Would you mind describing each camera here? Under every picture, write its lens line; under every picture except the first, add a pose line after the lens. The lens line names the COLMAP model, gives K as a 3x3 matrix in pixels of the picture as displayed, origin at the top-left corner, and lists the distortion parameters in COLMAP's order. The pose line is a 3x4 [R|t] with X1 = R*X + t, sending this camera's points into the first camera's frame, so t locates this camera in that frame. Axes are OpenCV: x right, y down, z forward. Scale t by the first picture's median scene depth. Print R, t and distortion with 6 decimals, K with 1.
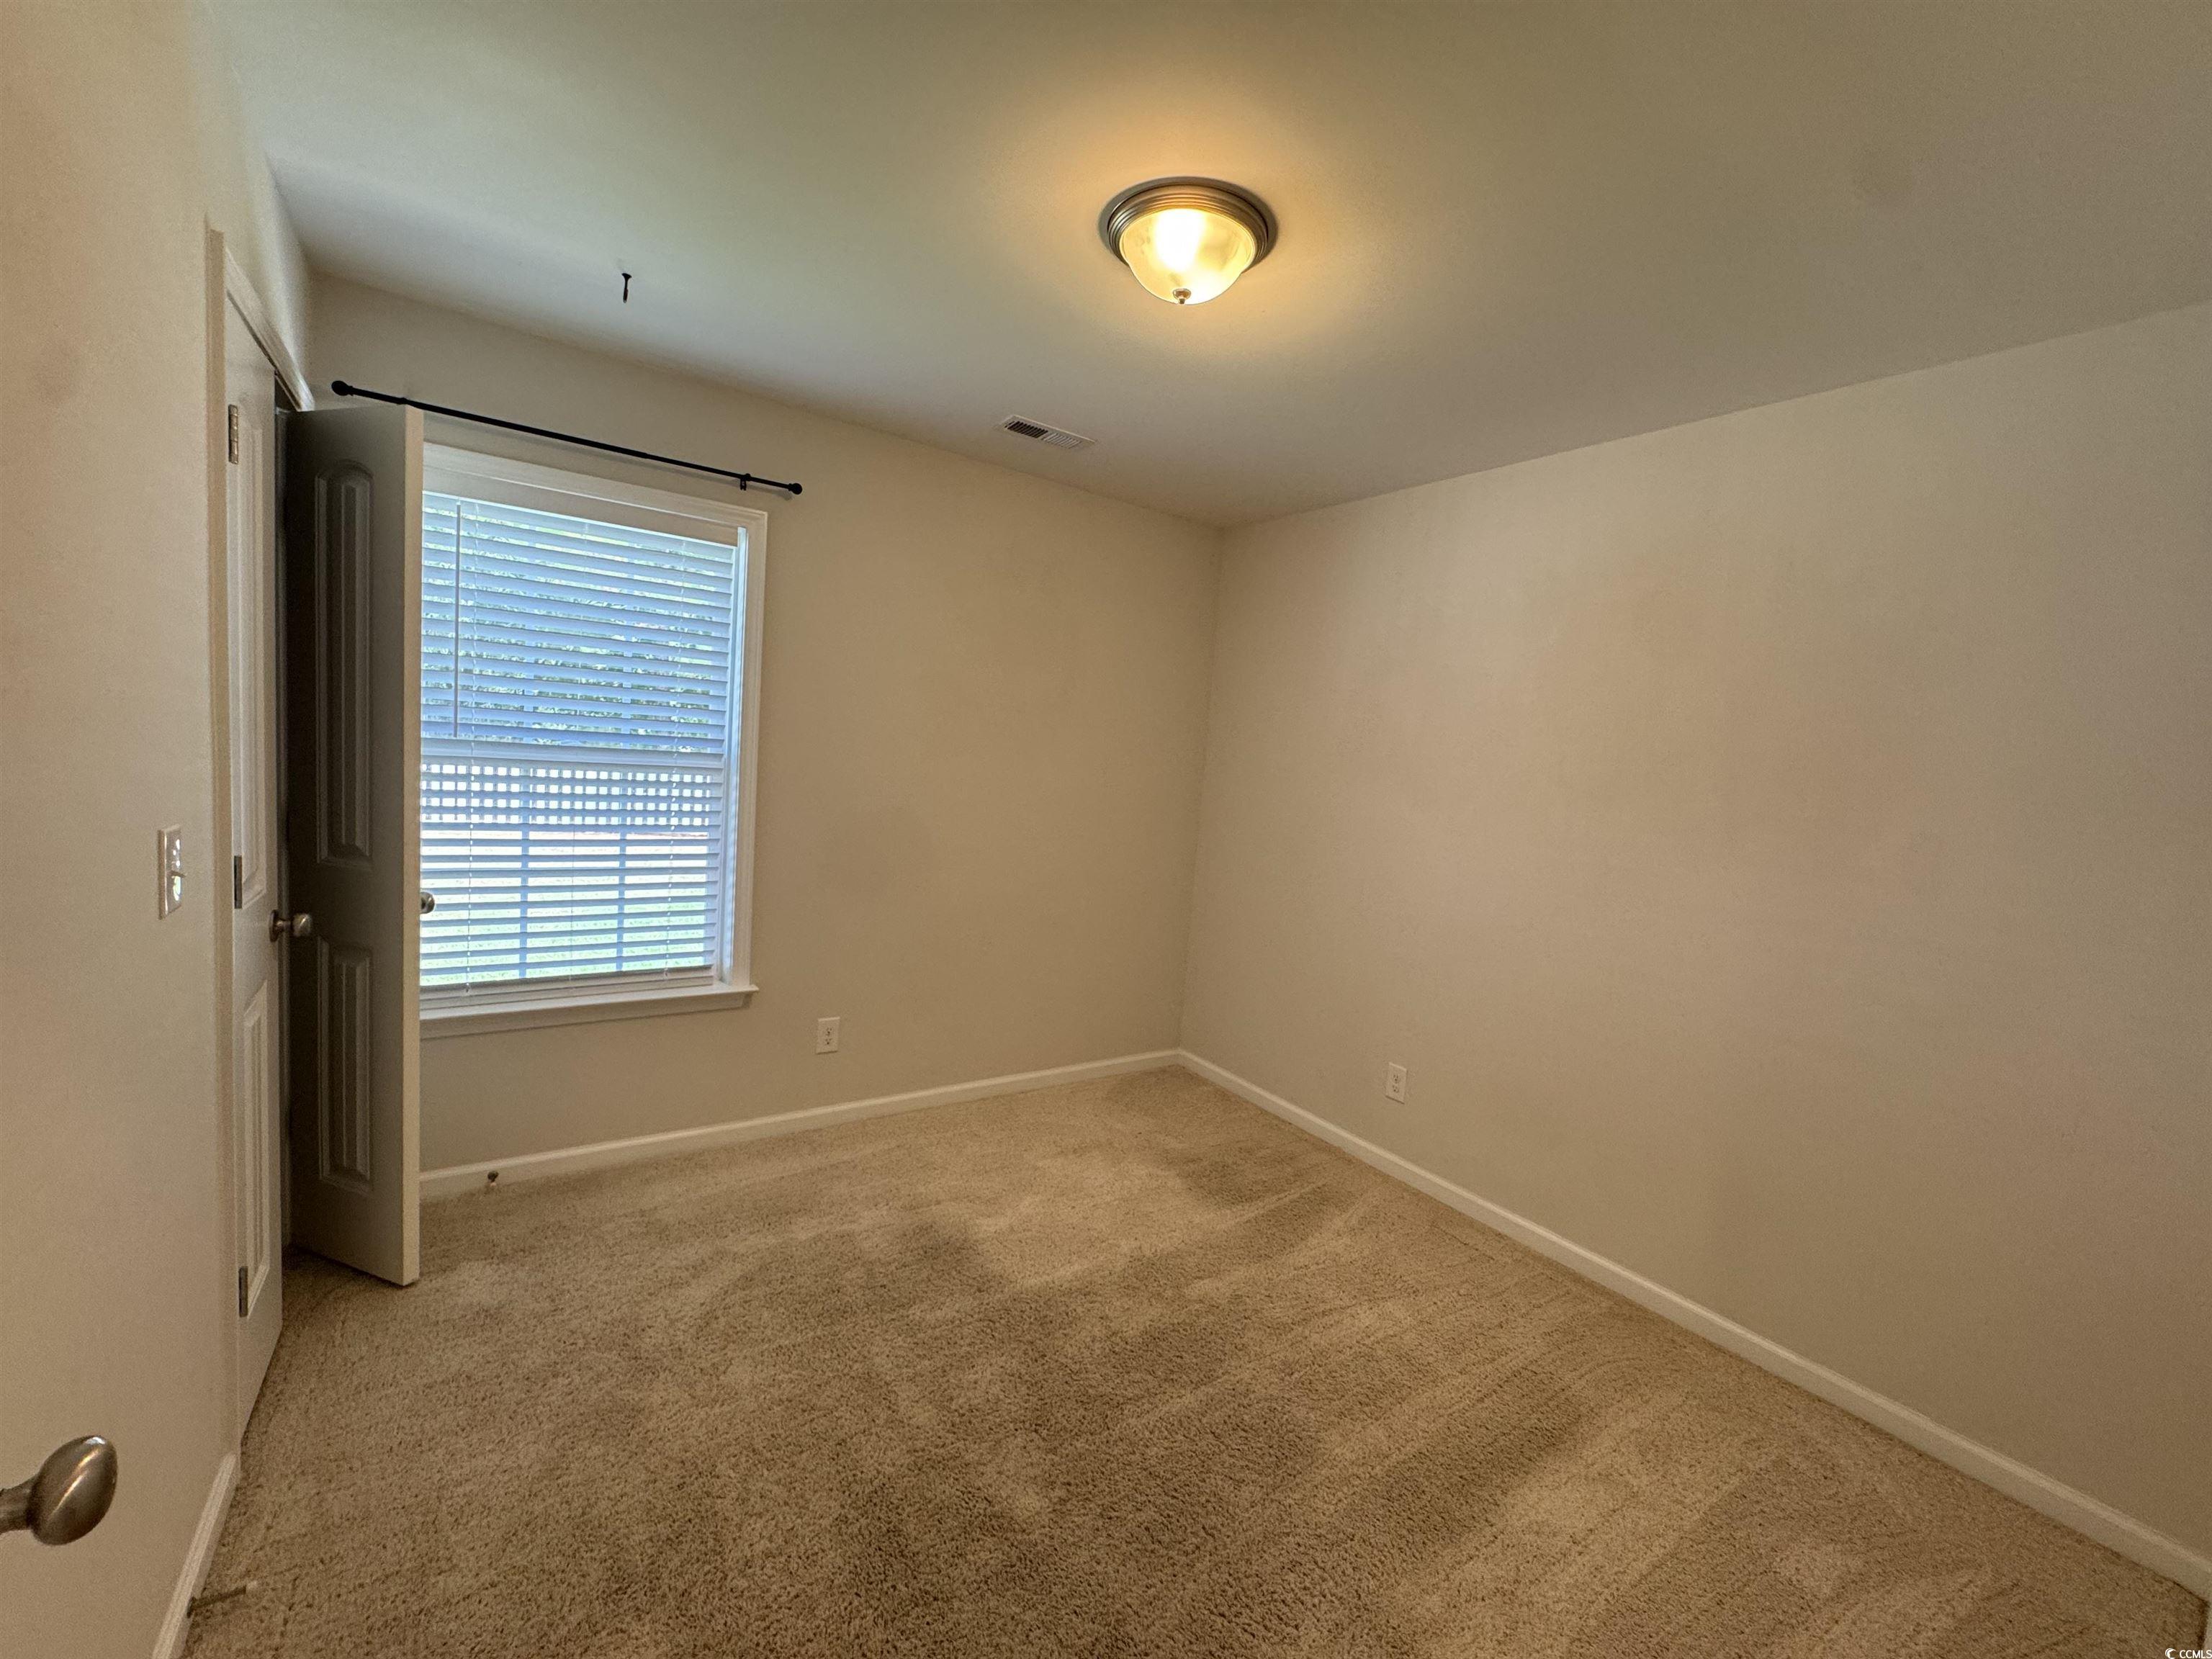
lens RADIAL K [[884.1, 0, 1102.3], [0, 884.1, 828.2], [0, 0, 1]] dist [-0.002649, 0.000077]
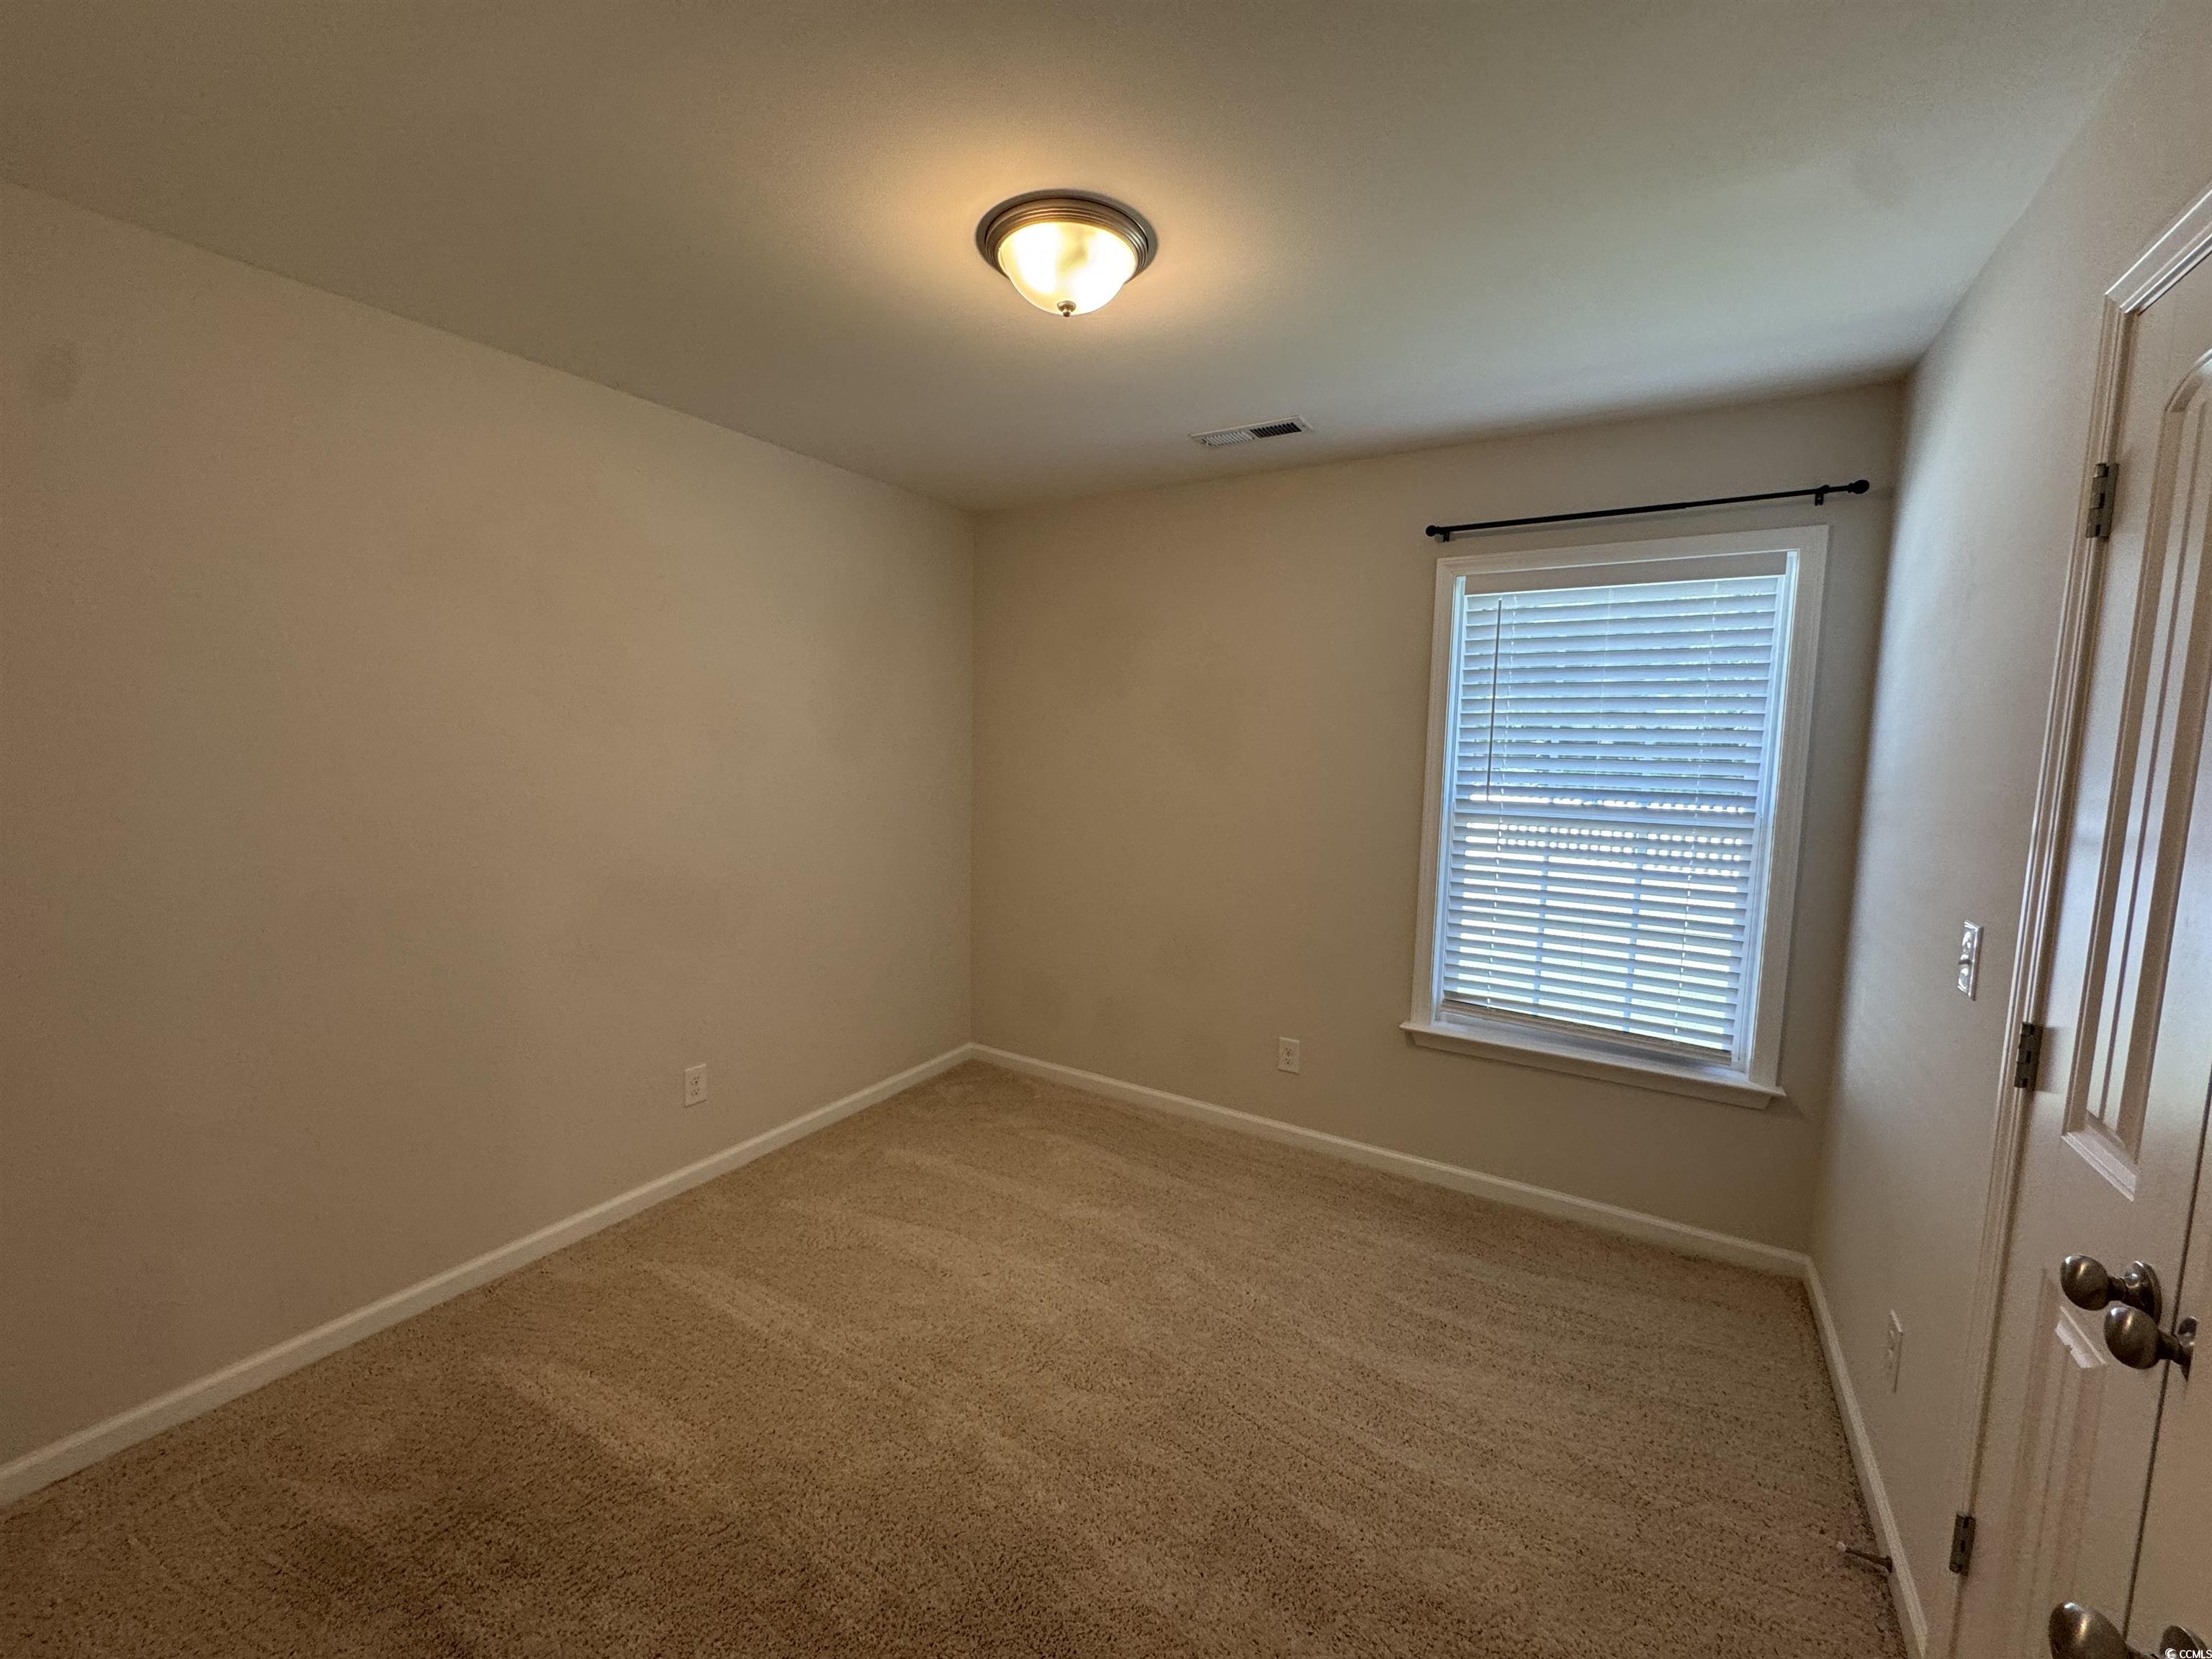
lens RADIAL K [[876.4, 0, 1110.2], [0, 876.4, 834.7], [0, 0, 1]] dist [-0.003263, 0.000611]
pose [[0.412218, 0.023323, -0.910787, 0.102886], [-0.083108, 0.996467, -0.012097, 0.000653], [0.907287, 0.080680, 0.412700, 0.066998]]
